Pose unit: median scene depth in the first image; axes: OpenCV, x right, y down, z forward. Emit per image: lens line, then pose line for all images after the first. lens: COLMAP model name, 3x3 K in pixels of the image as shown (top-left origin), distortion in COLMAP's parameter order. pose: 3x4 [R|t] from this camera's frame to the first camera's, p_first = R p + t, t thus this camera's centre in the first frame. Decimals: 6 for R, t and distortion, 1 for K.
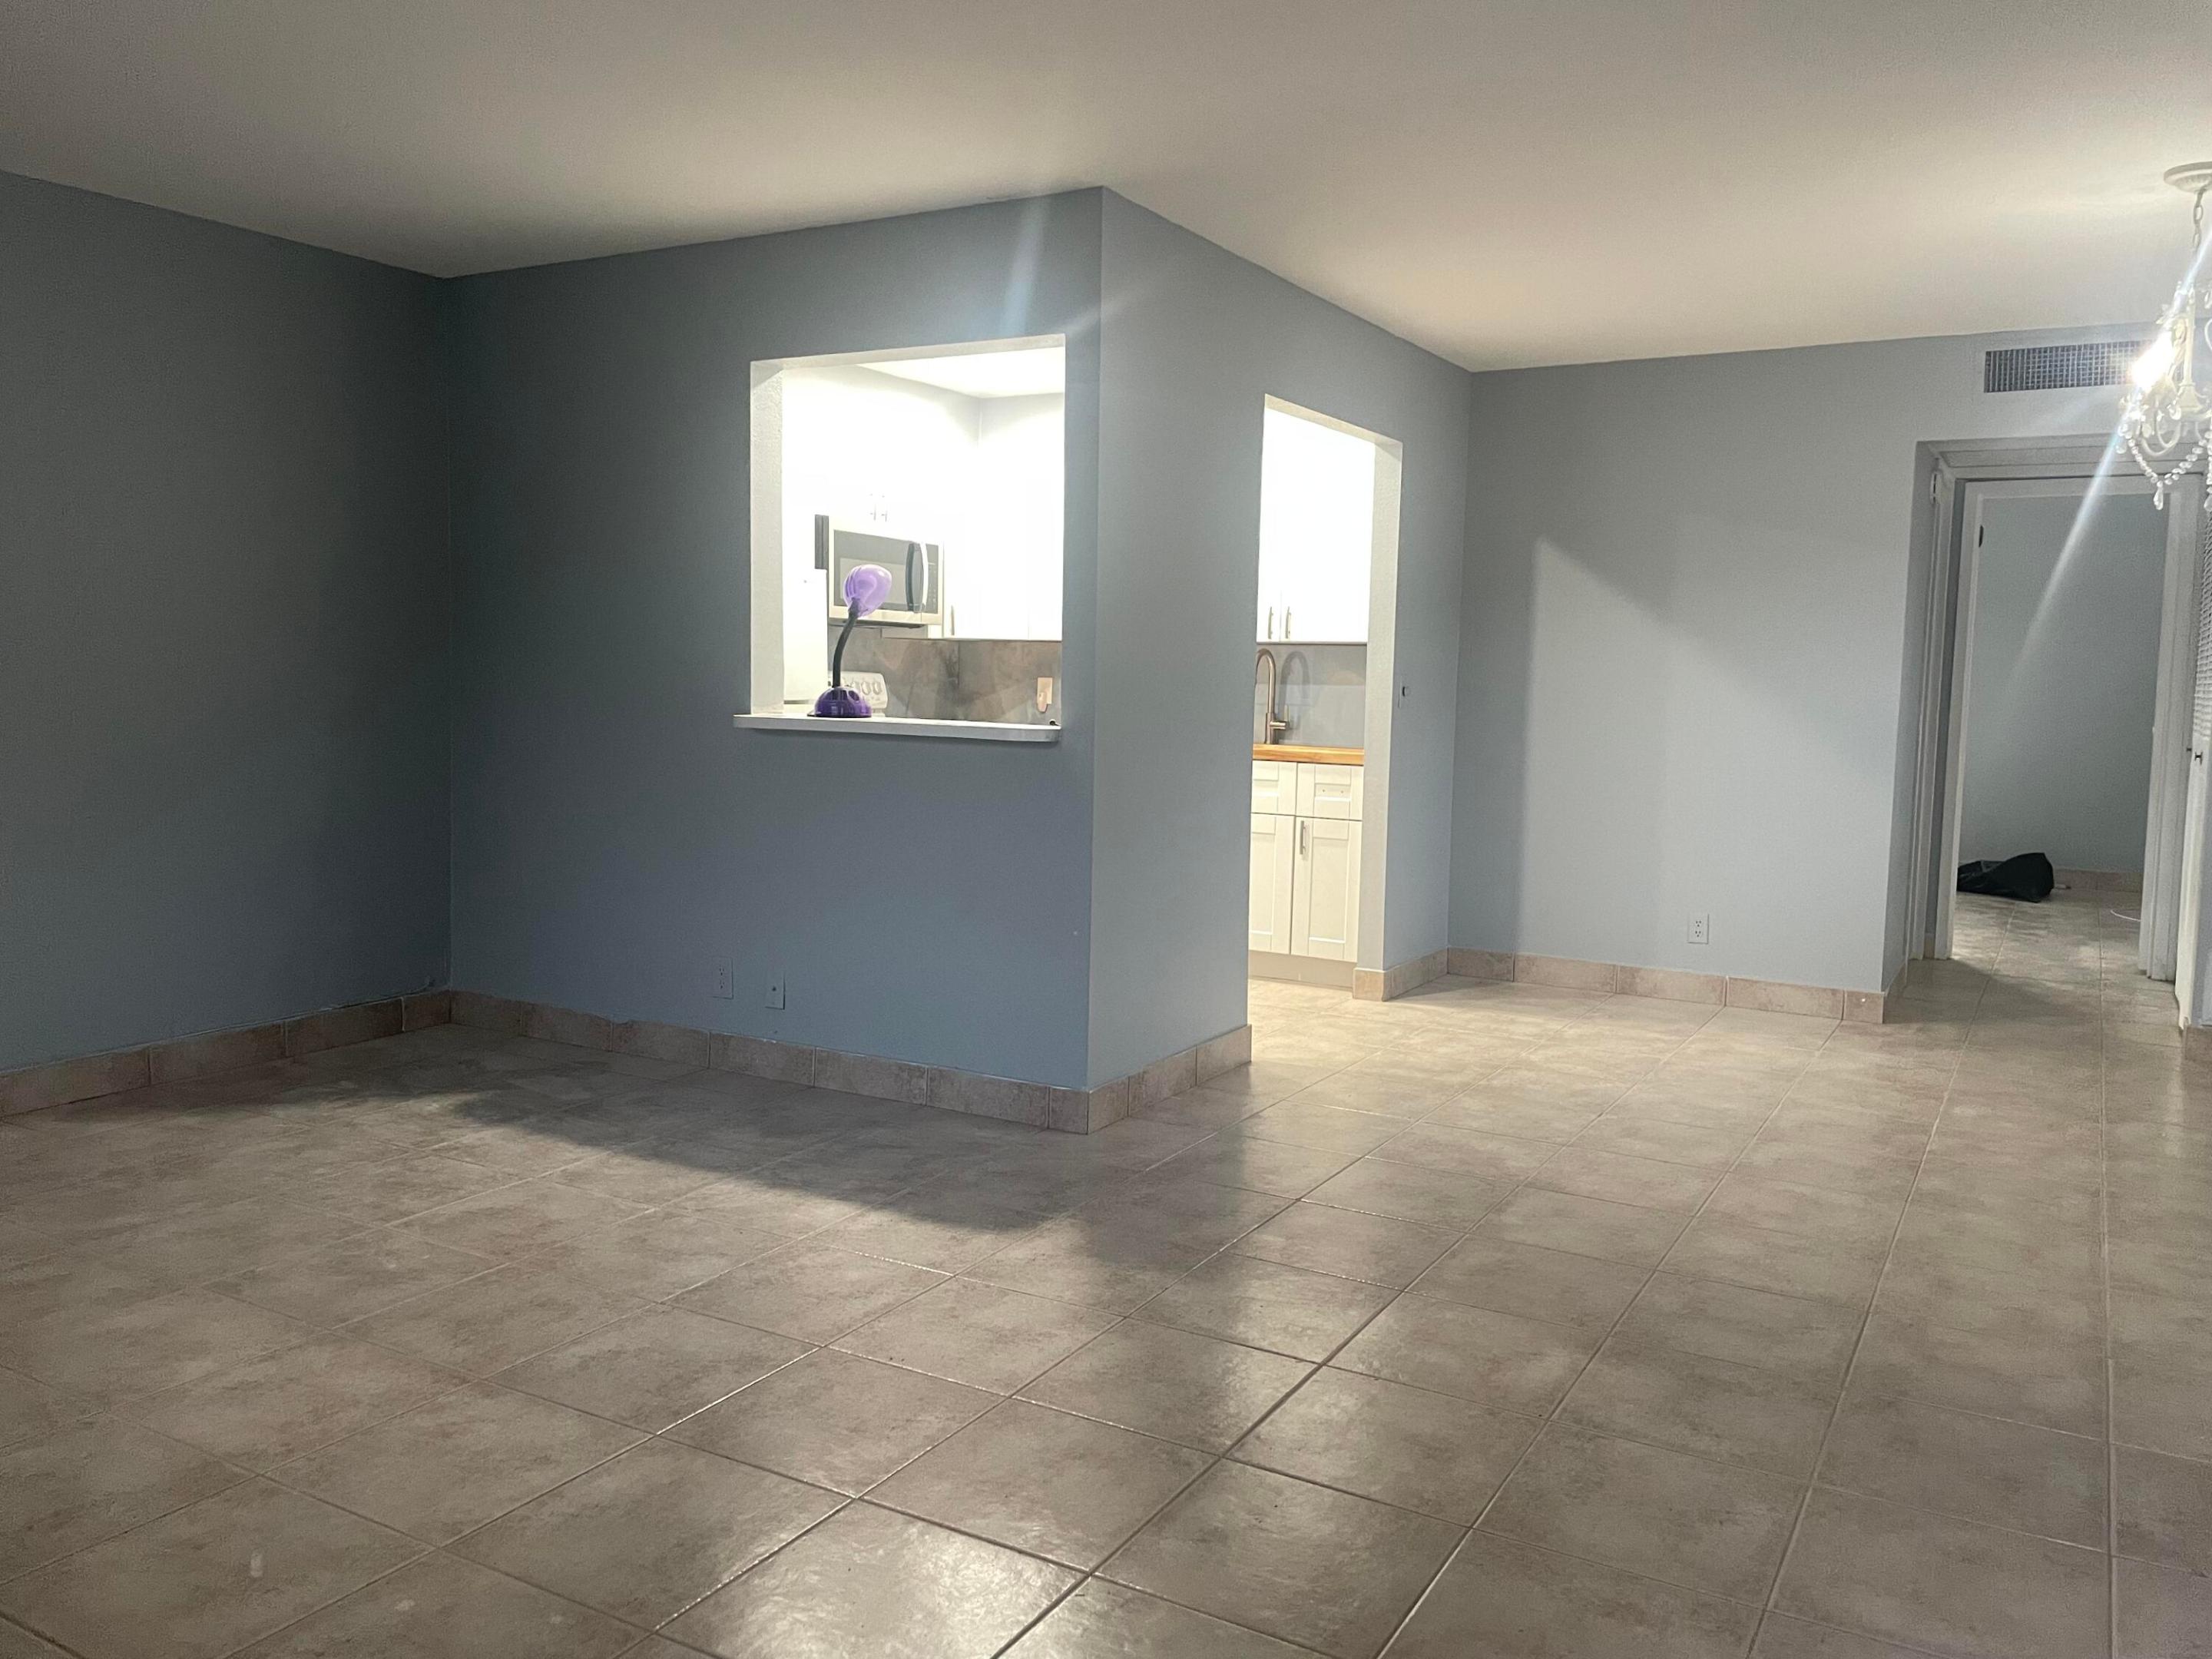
lens RADIAL K [[1691.8, 0, 1090.5], [0, 1691.8, 830.5], [0, 0, 1]] dist [0.075745, -0.099672]
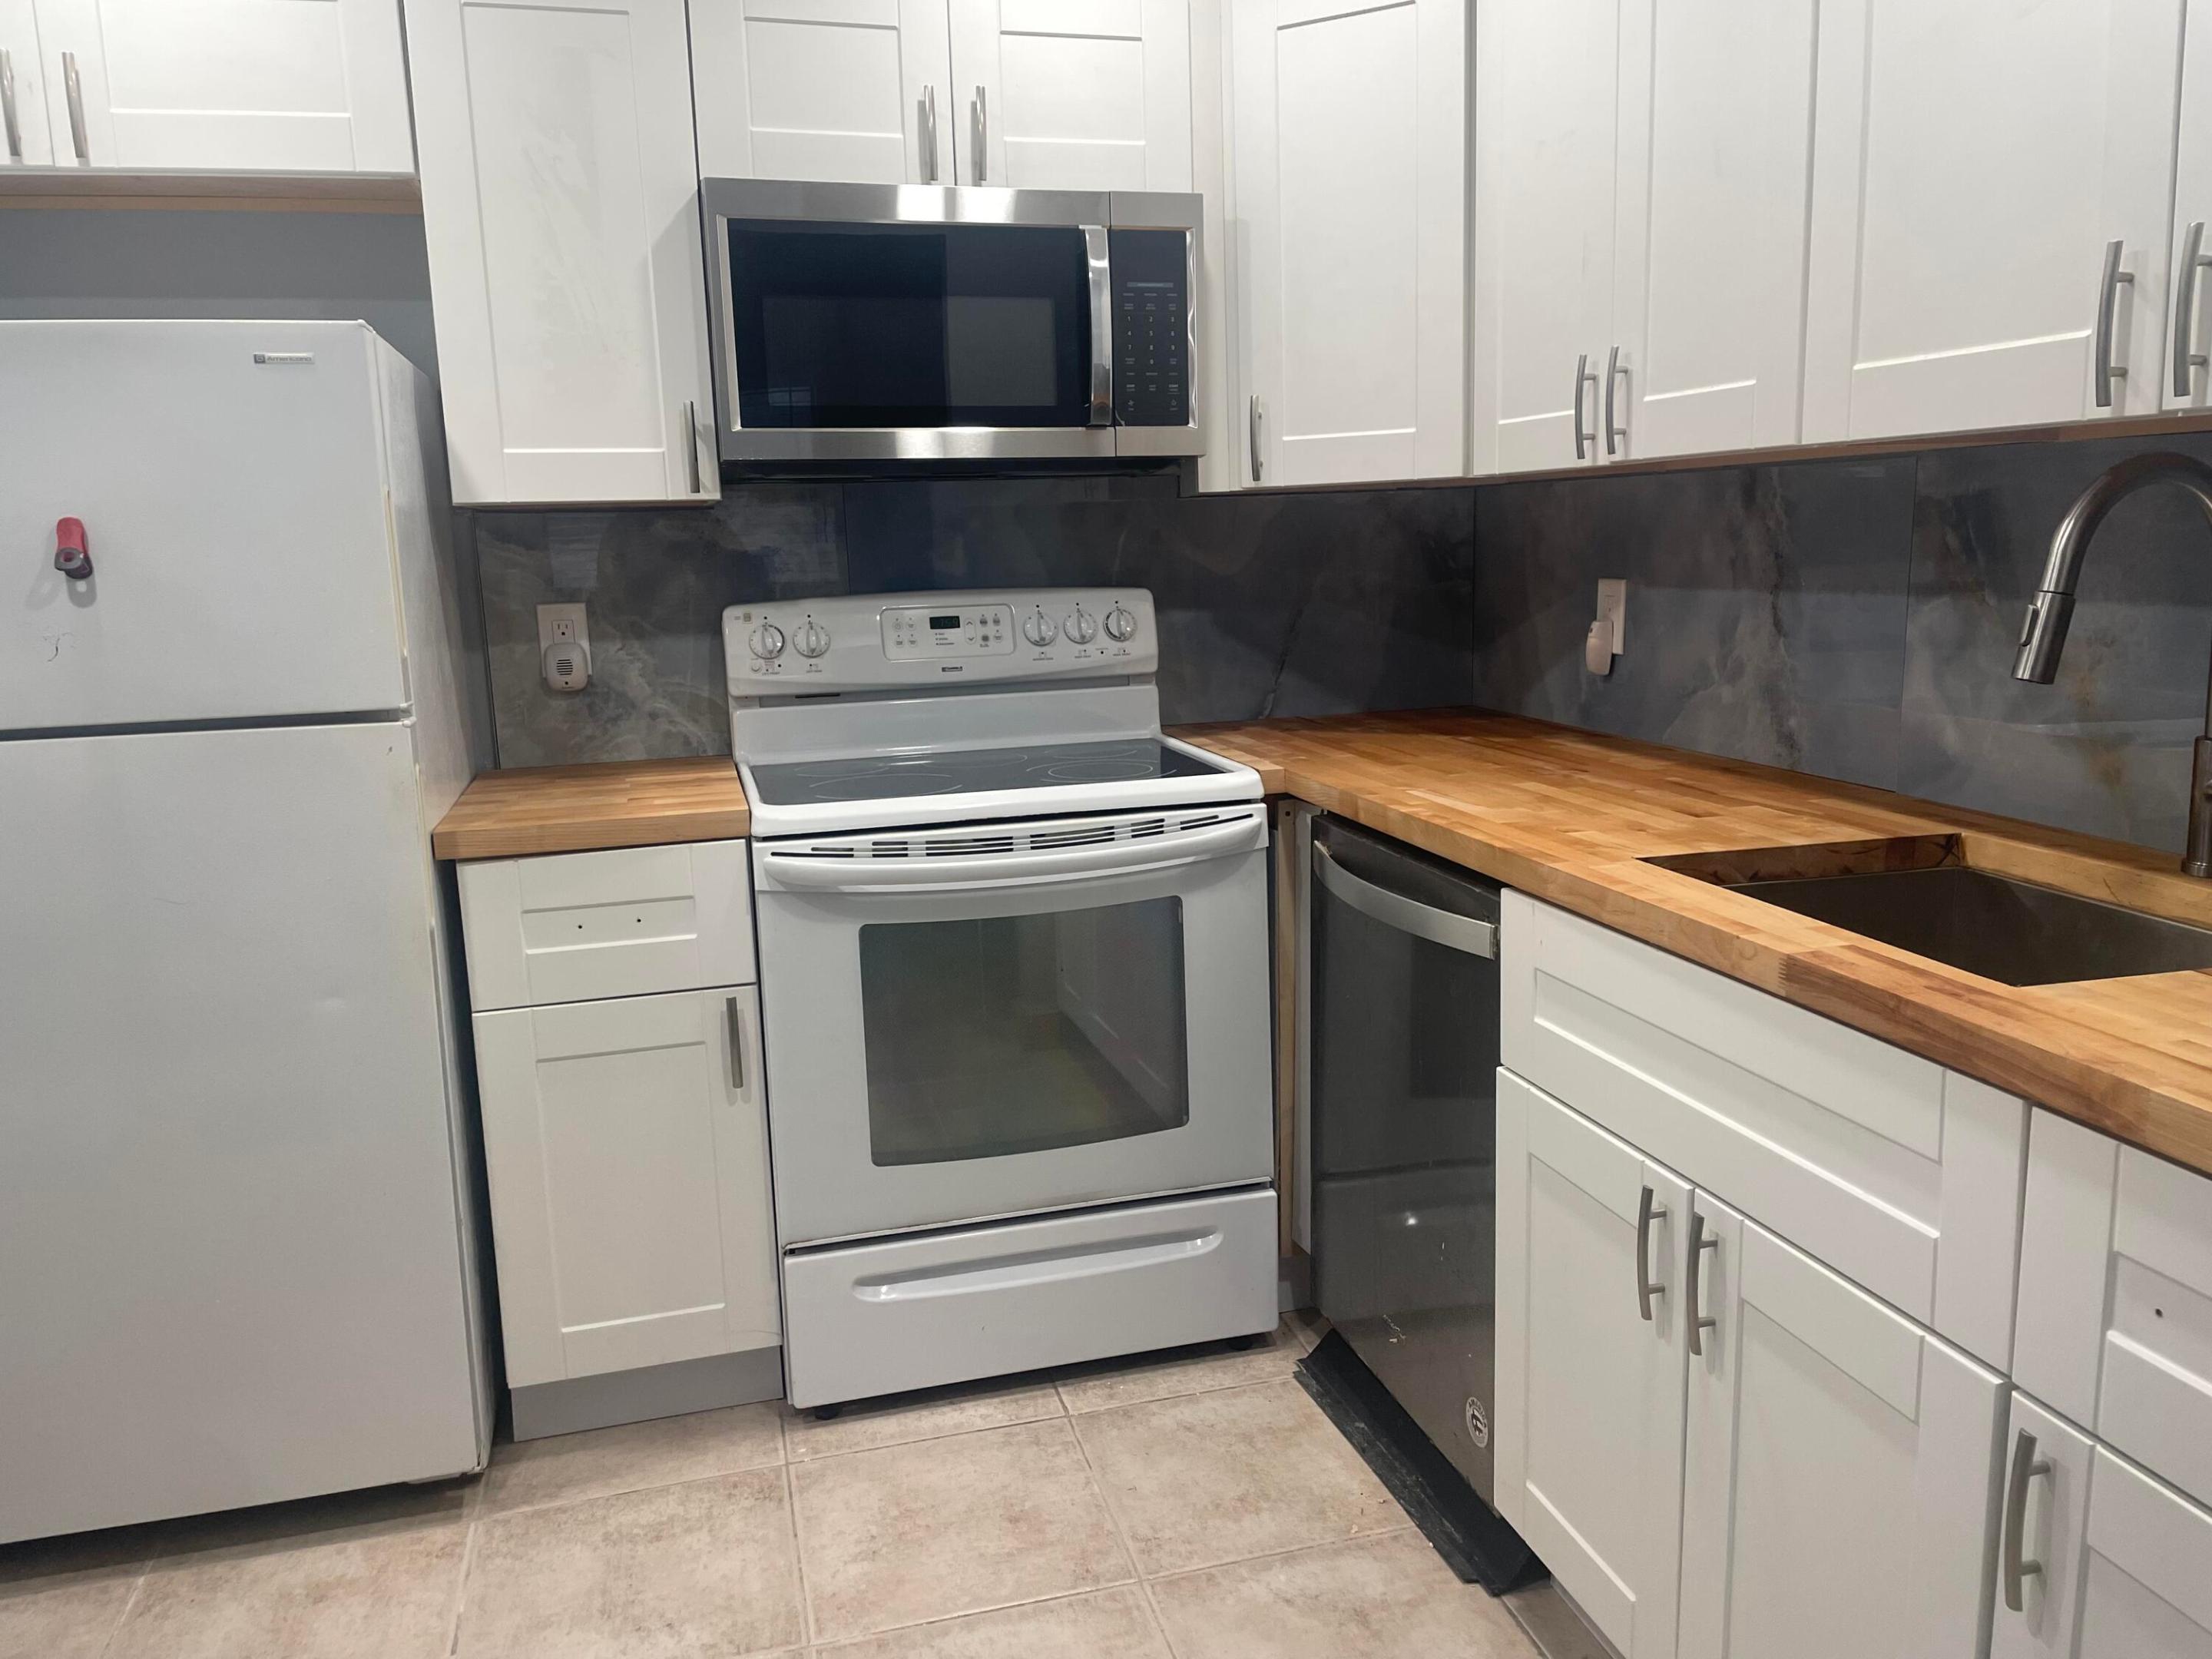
lens RADIAL K [[1678.5, 0, 1133.2], [0, 1678.5, 851.9], [0, 0, 1]] dist [0.091543, -0.112123]
pose [[0.713288, 0.086252, -0.695543, 0.204707], [-0.017651, 0.994295, 0.105197, -0.095703], [0.700649, -0.062759, 0.710741, 0.939998]]
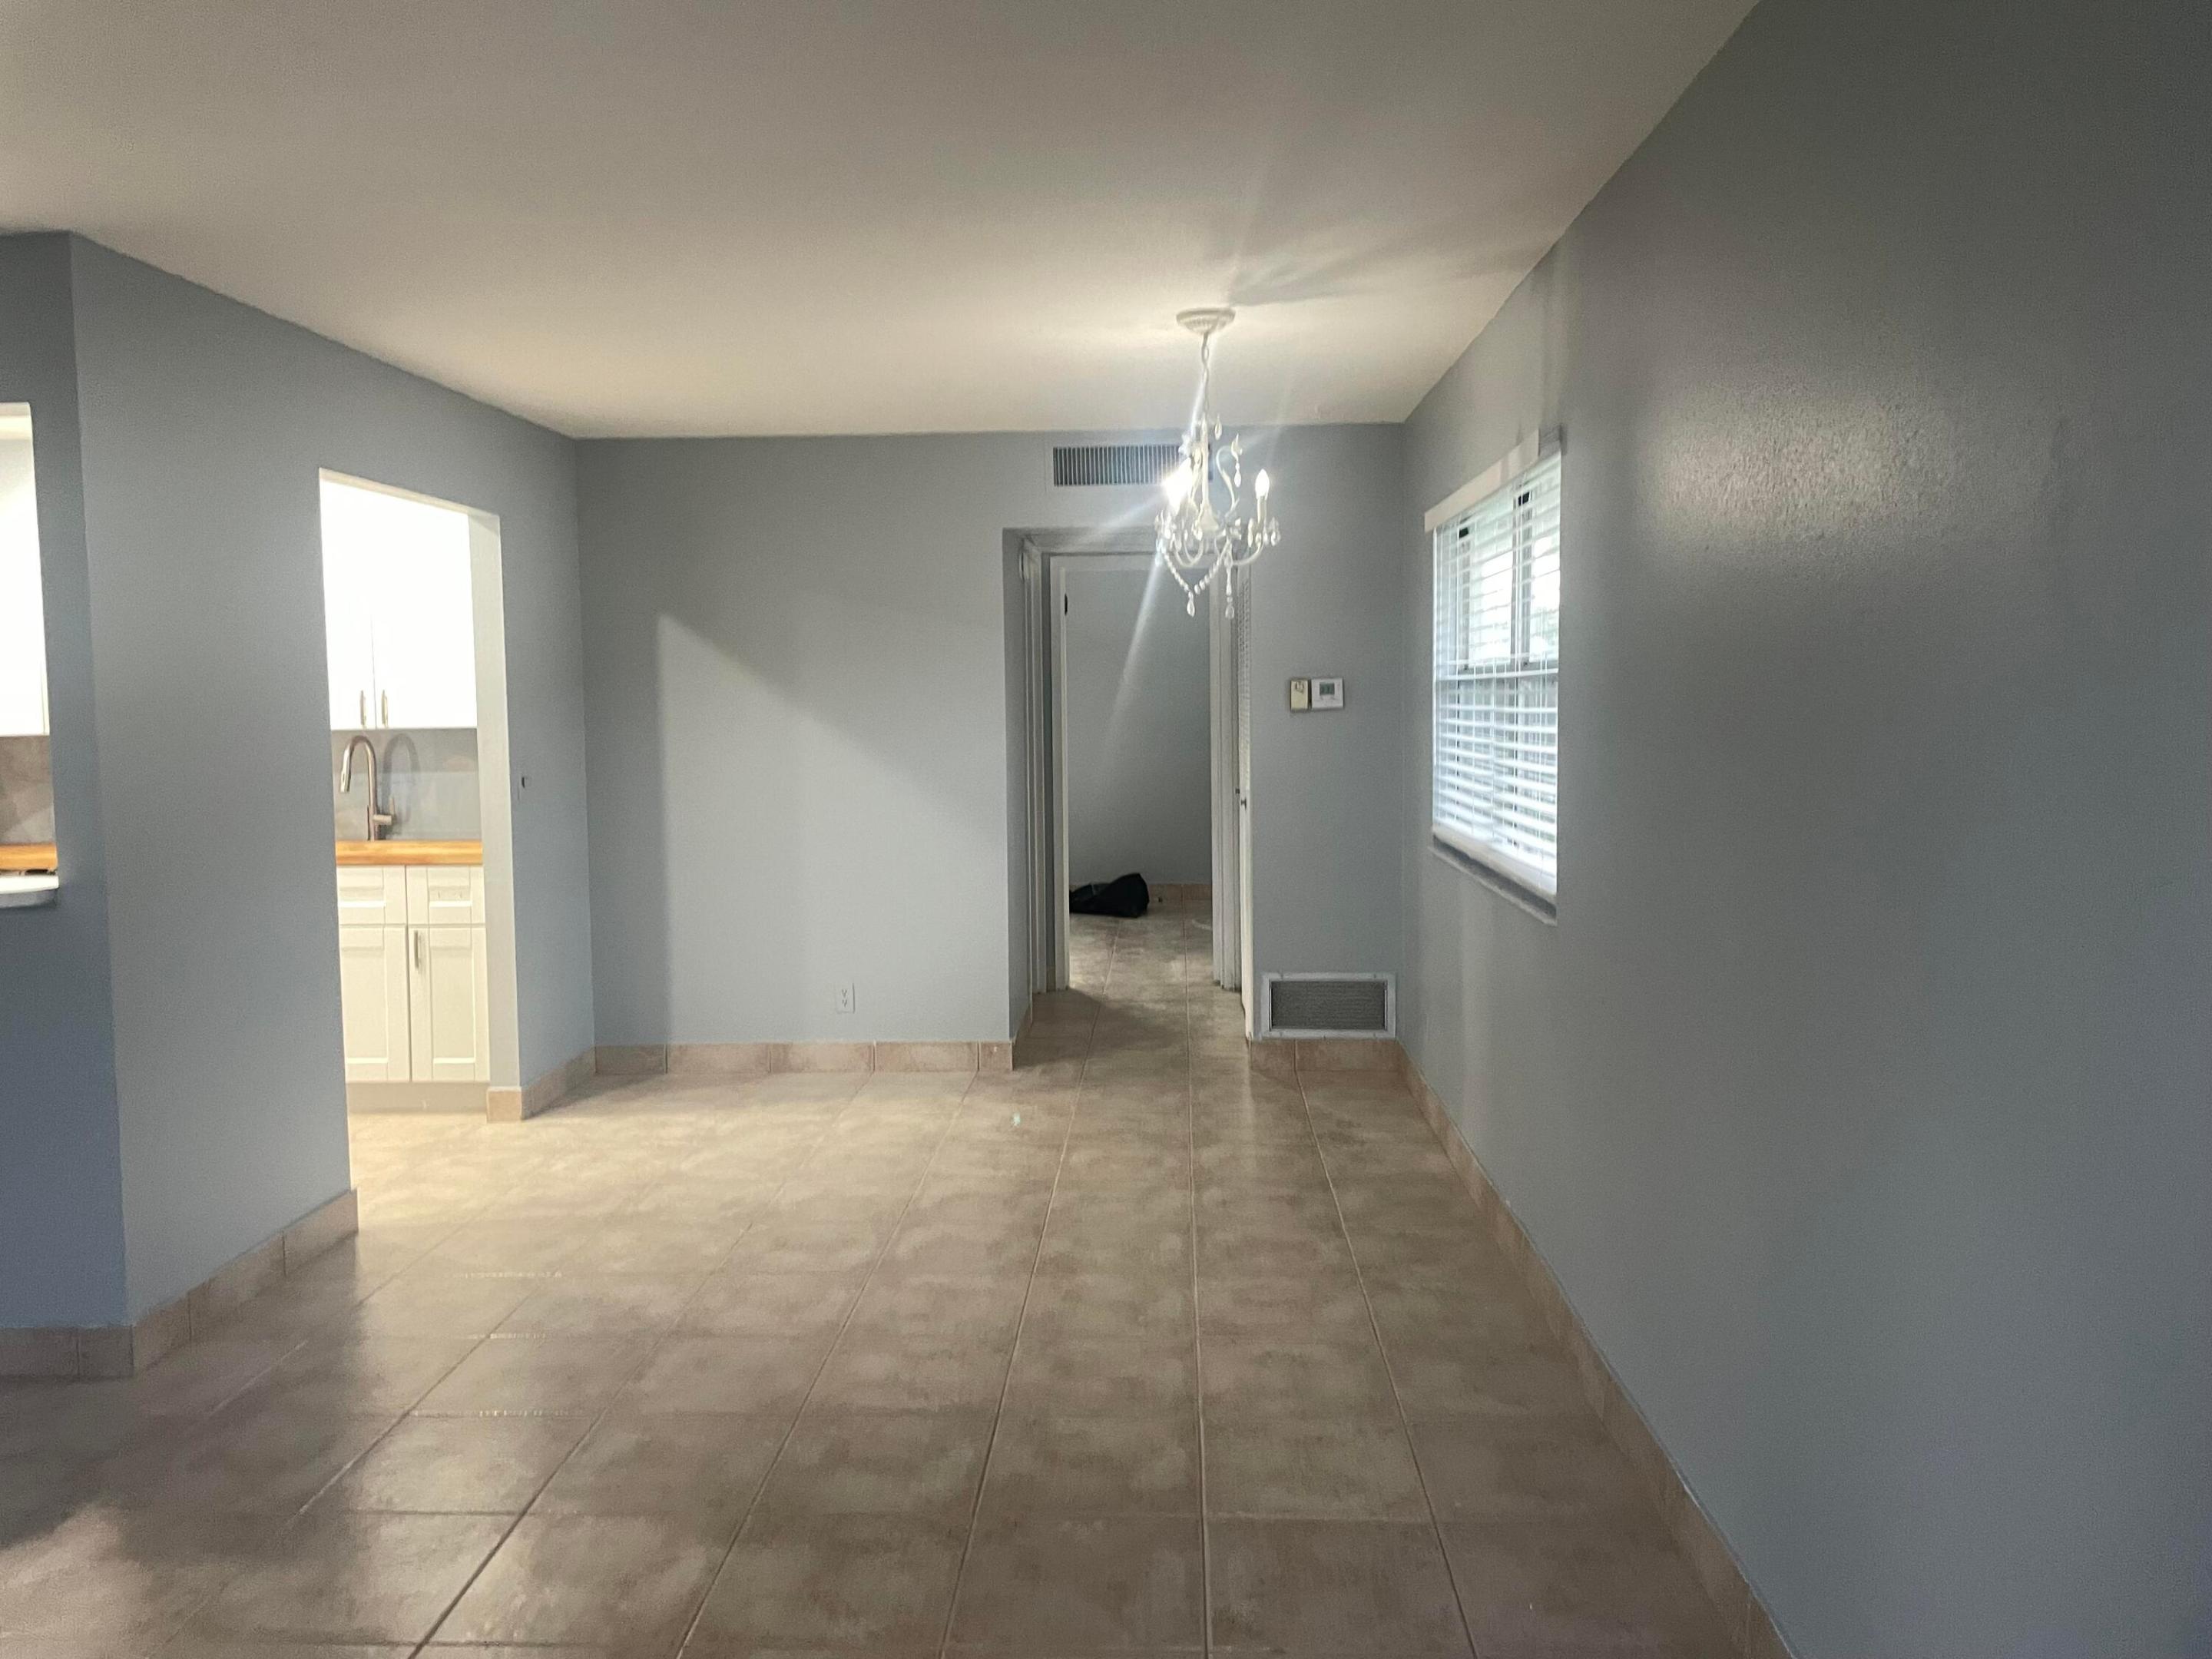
lens RADIAL K [[1691.8, 0, 1090.5], [0, 1691.8, 830.5], [0, 0, 1]] dist [0.075745, -0.099672]
pose [[0.888491, -0.065968, 0.454129, 0.043230], [0.069541, 0.997540, 0.008850, -0.051047], [-0.453595, 0.023717, 0.890892, 0.039452]]
